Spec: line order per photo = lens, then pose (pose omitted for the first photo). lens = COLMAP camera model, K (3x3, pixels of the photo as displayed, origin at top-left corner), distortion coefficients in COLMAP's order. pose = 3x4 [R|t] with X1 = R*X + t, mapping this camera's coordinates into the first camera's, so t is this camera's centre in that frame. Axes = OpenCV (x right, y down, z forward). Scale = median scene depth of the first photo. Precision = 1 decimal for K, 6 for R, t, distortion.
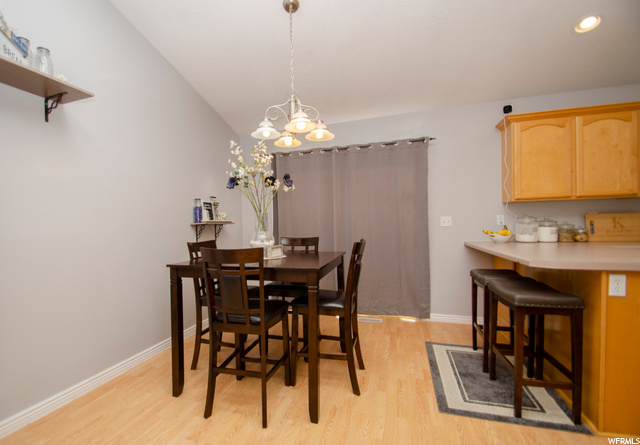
lens RADIAL K [[283.3, 0, 319.1], [0, 283.3, 223.9], [0, 0, 1]] dist [-0.000033, 0.000032]
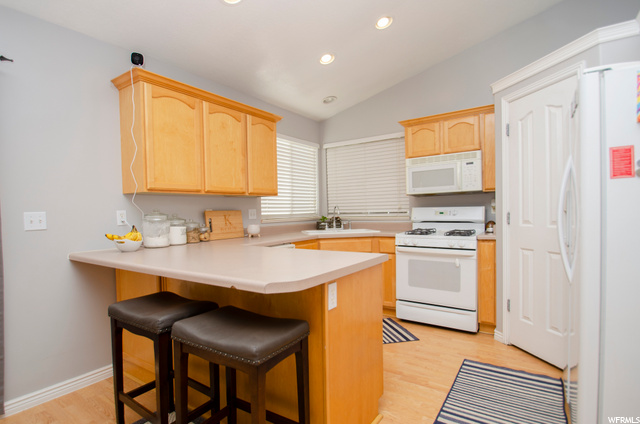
lens RADIAL K [[340.6, 0, 316.4], [0, 340.6, 224.5], [0, 0, 1]] dist [-0.001438, 0.000318]
pose [[0.365351, -0.022069, 0.930608, 0.037596], [0.011669, 0.999749, 0.019127, -0.008638], [-0.930797, 0.003871, 0.365517, 0.273749]]
